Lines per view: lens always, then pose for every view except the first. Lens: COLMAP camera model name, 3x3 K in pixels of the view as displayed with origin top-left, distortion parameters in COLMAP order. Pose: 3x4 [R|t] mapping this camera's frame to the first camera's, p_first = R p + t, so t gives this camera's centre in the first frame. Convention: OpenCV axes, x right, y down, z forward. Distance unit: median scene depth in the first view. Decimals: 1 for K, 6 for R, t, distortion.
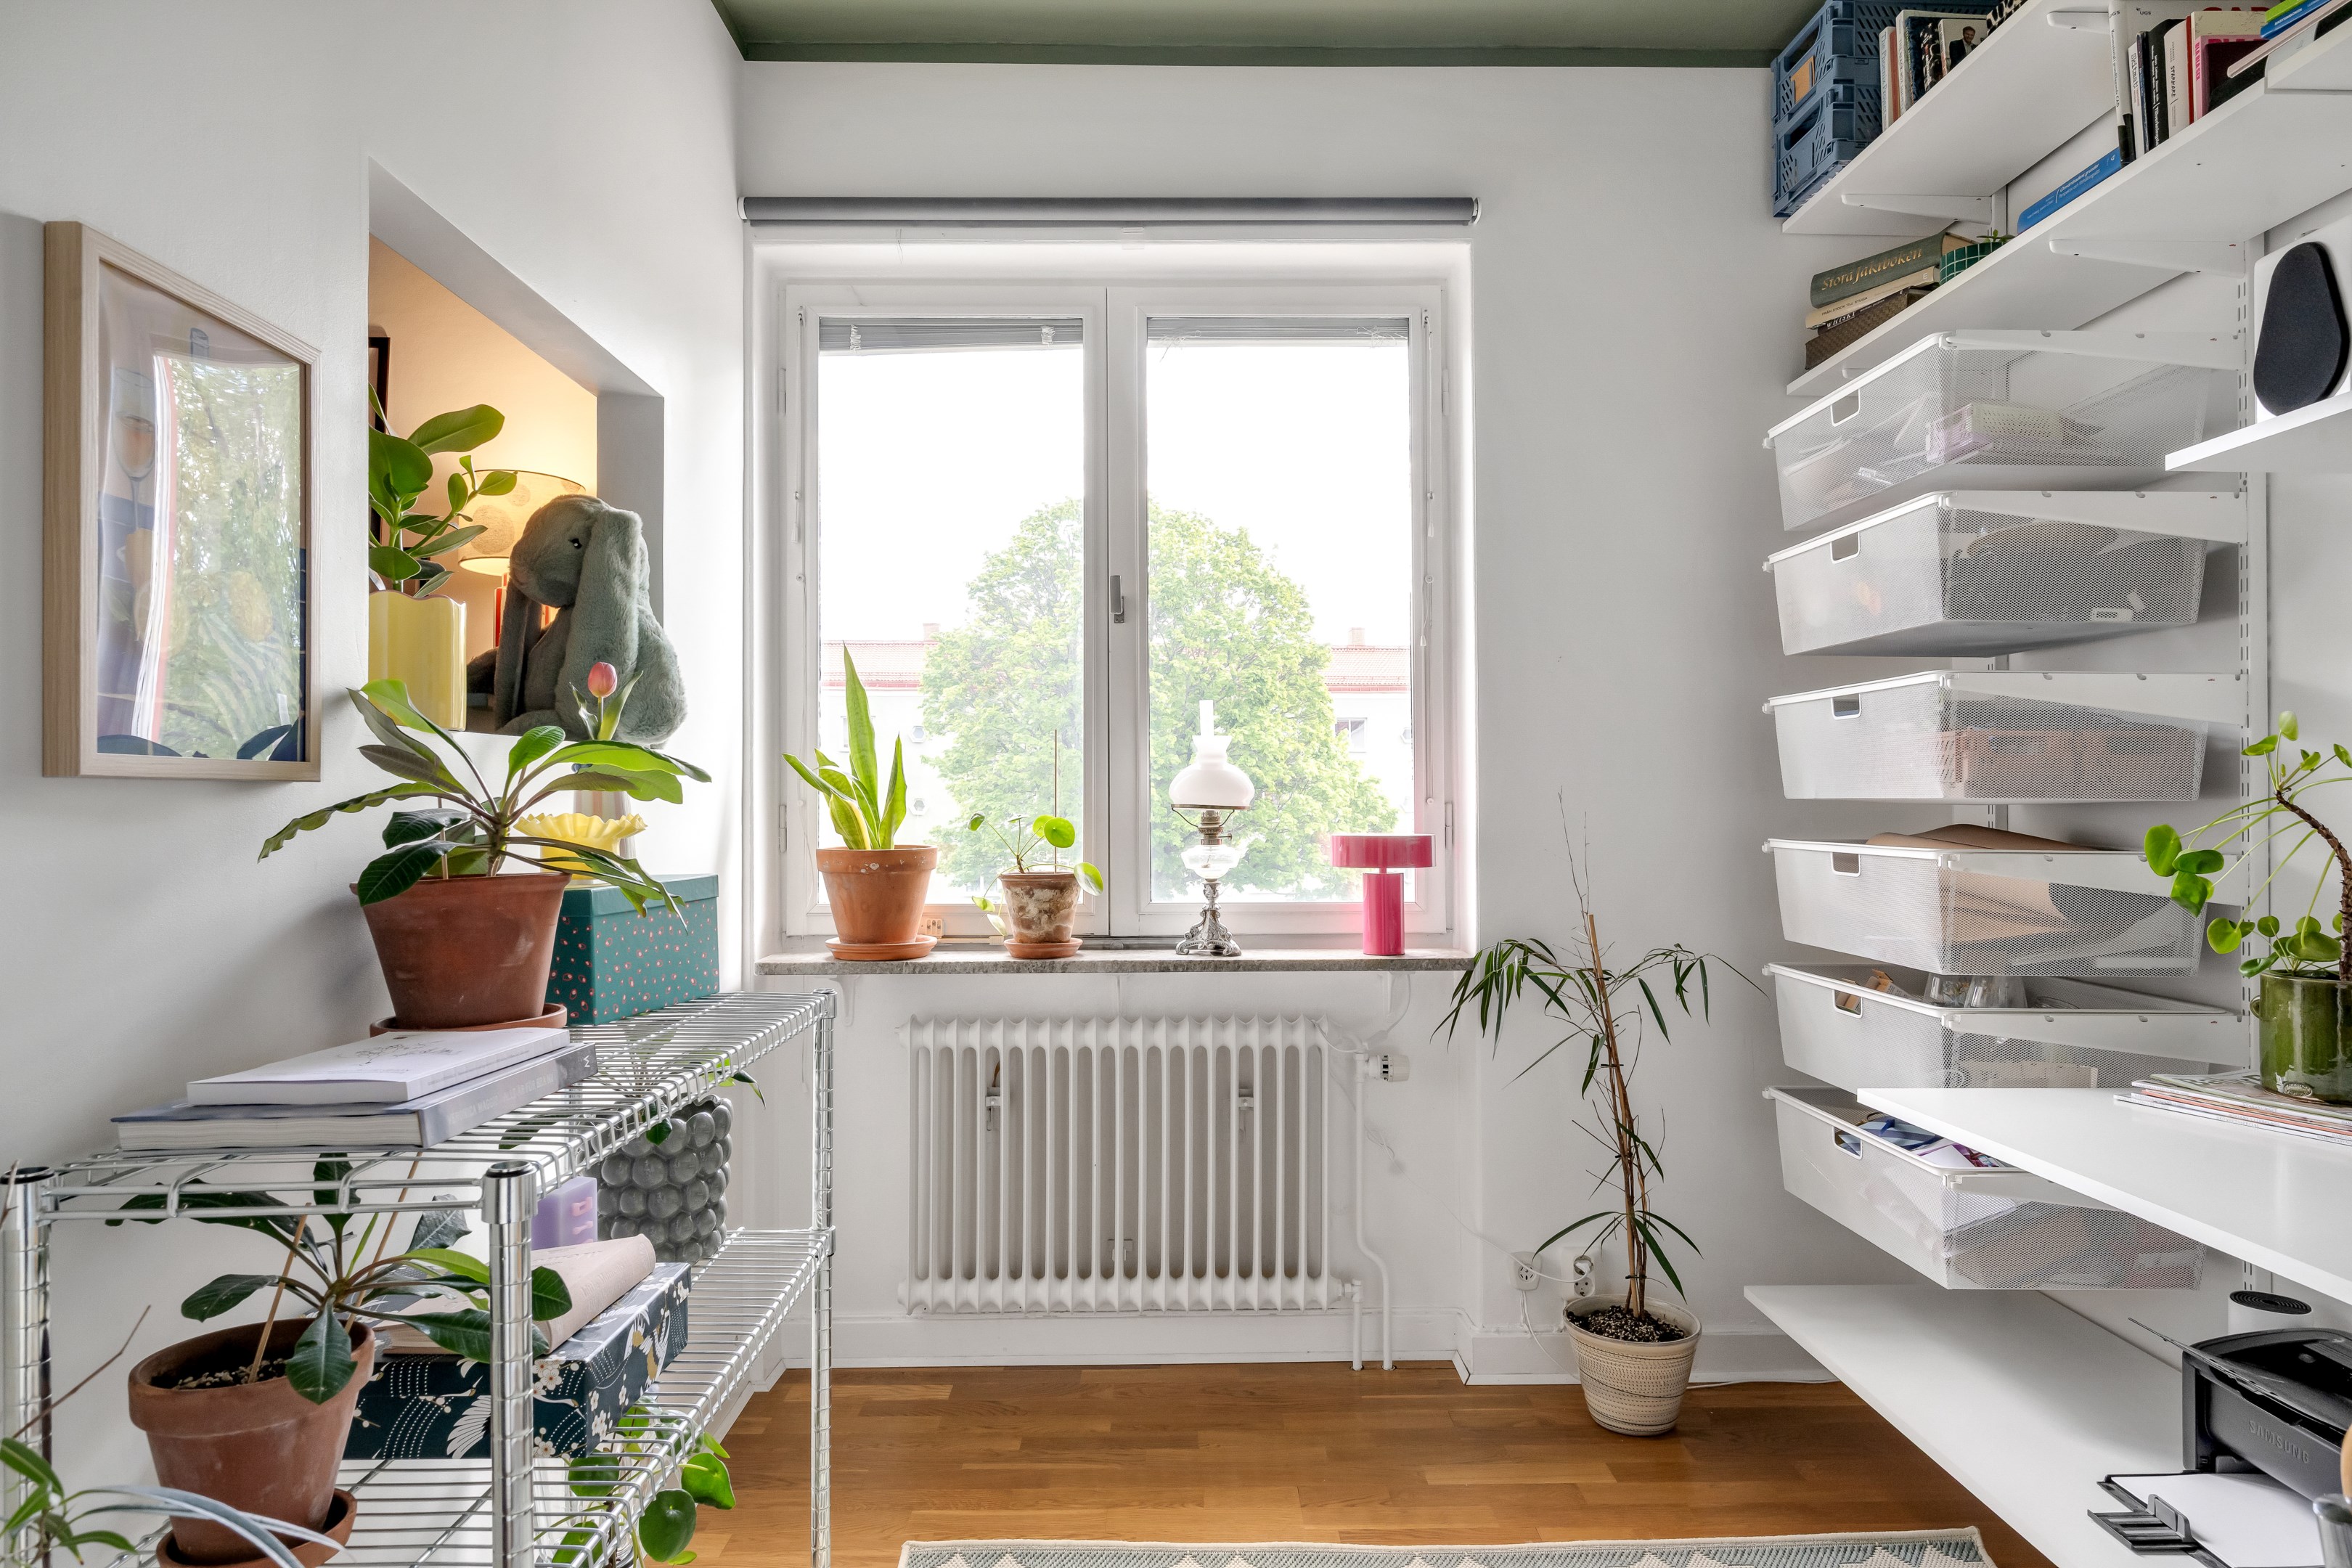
lens RADIAL K [[1442.5, 0, 1165.7], [0, 1442.5, 788.1], [0, 0, 1]] dist [-0.005763, 0.004123]
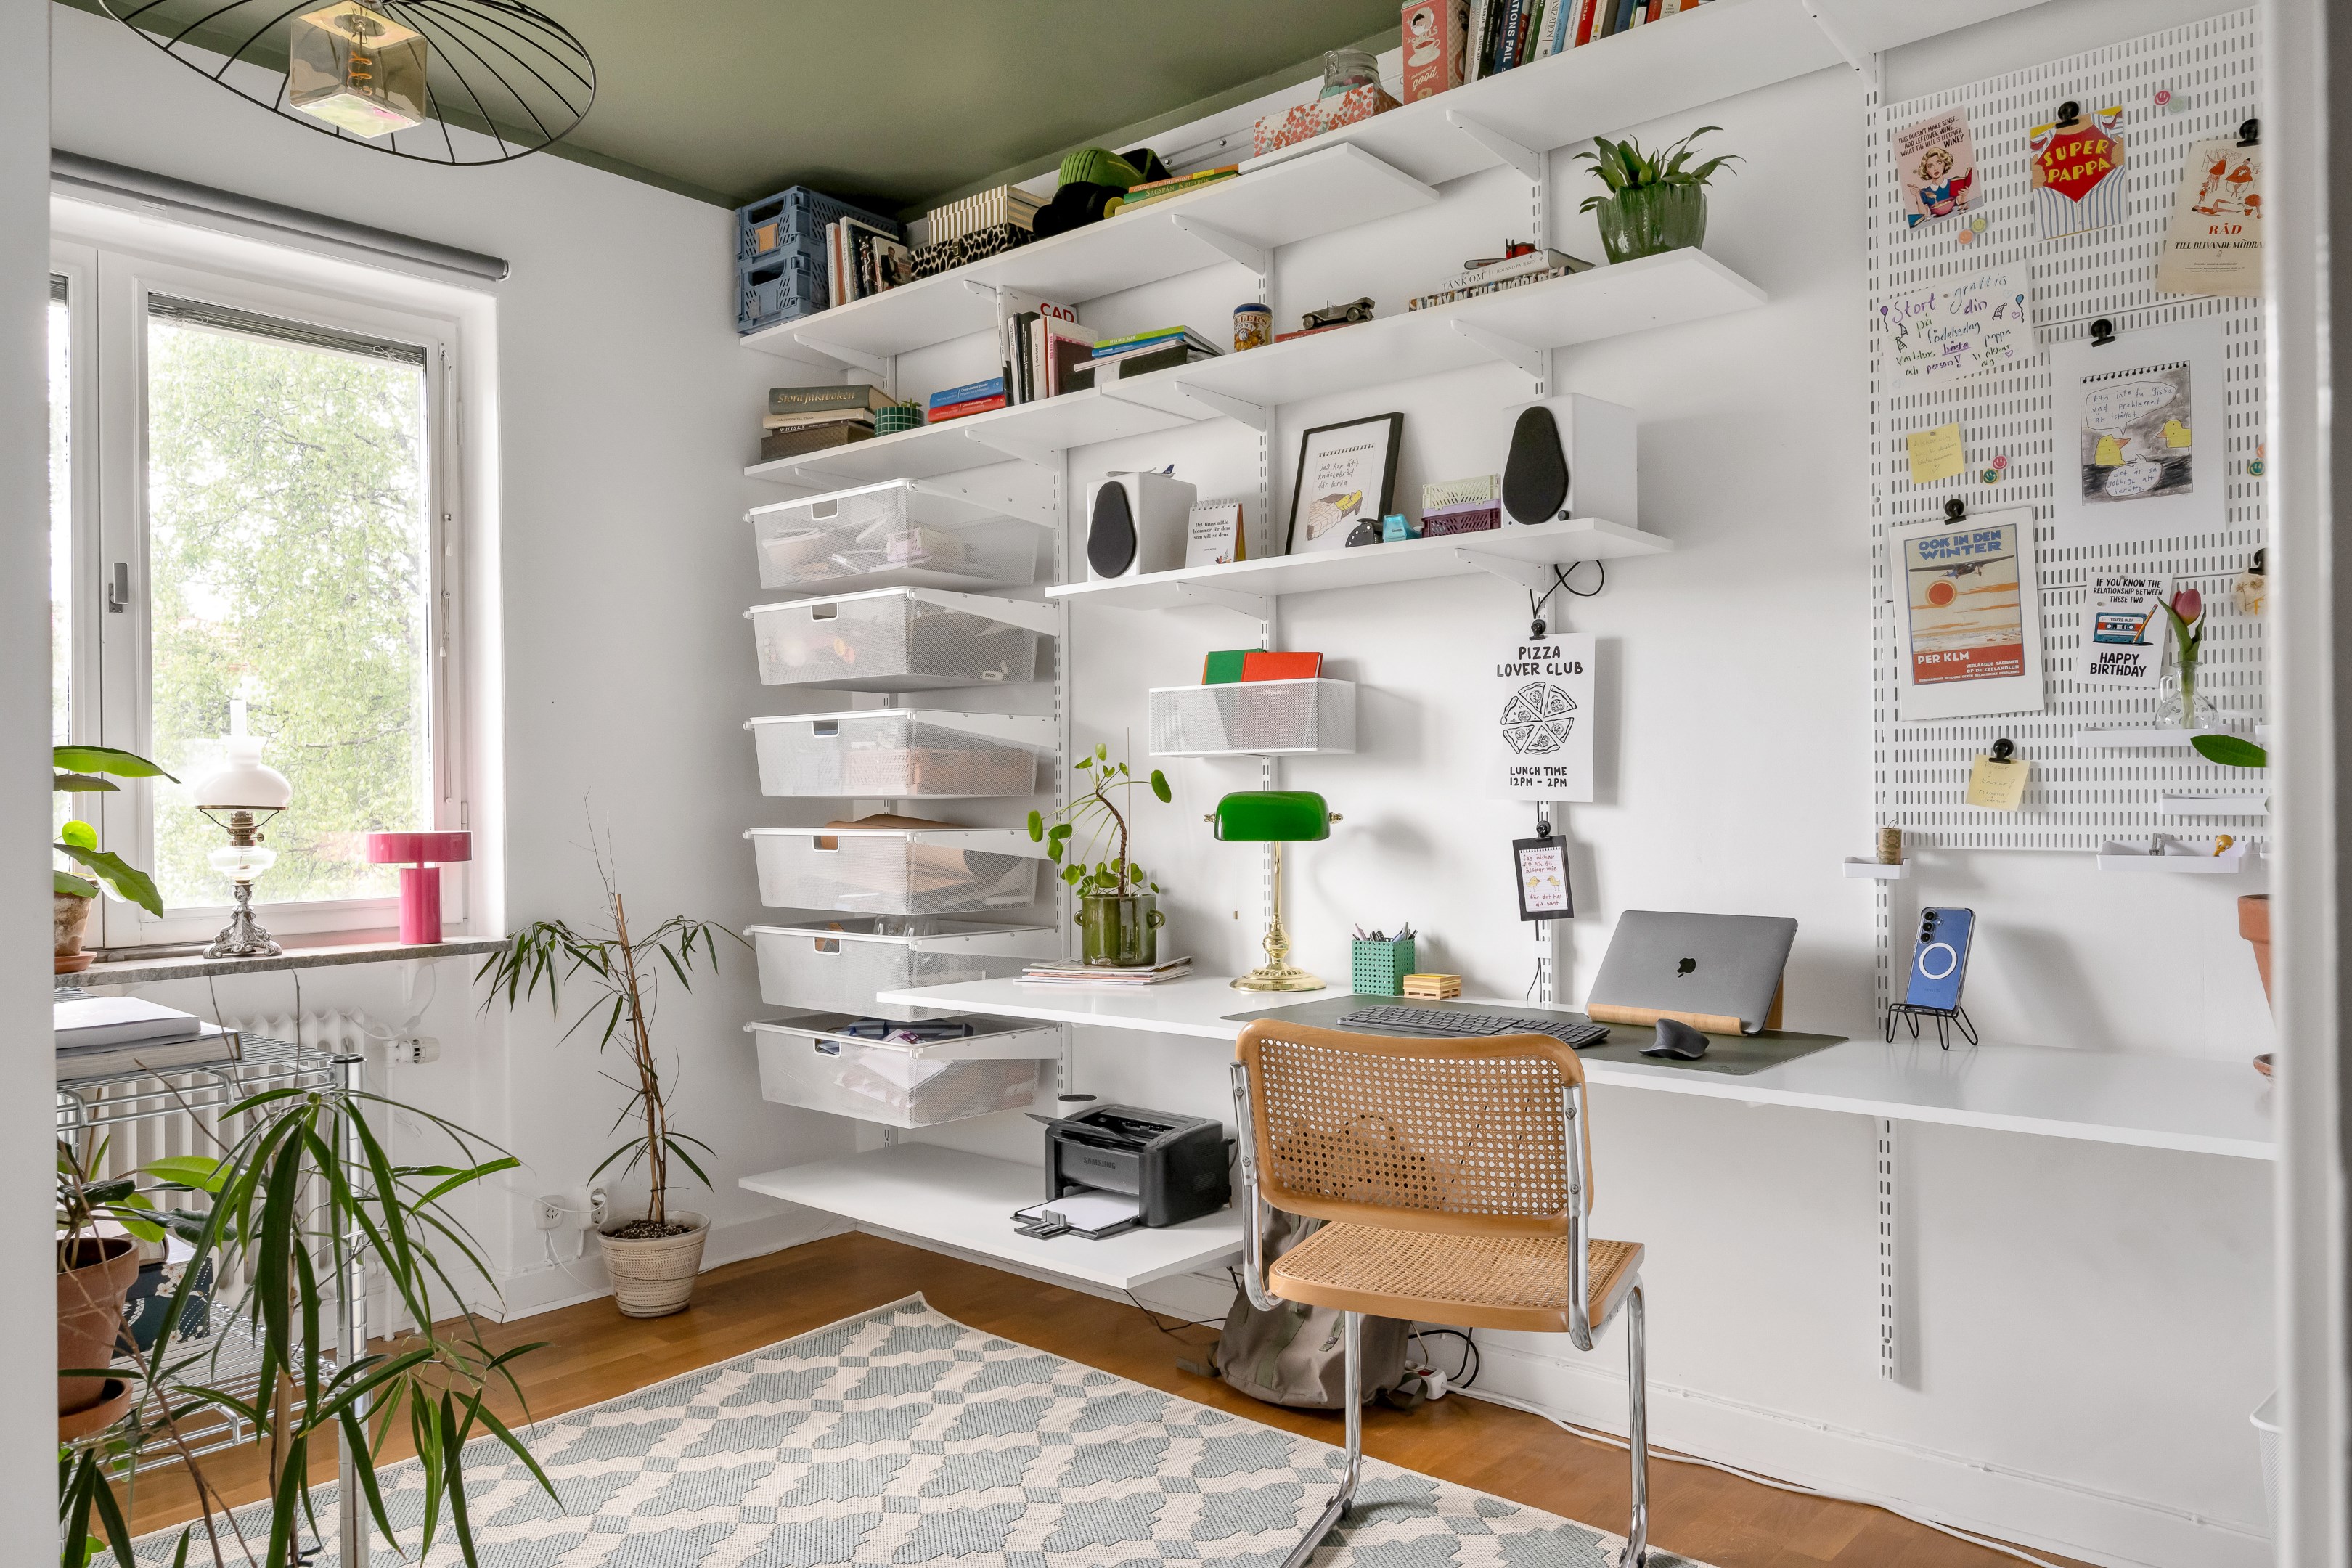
lens RADIAL K [[1581.2, 0, 1178.8], [0, 1581.2, 789.6], [0, 0, 1]] dist [0.003205, -0.001585]
pose [[0.667598, -0.002419, 0.744518, -0.379564], [0.001514, 0.999997, 0.001891, -0.000876], [-0.744520, -0.000135, 0.667600, -0.225436]]
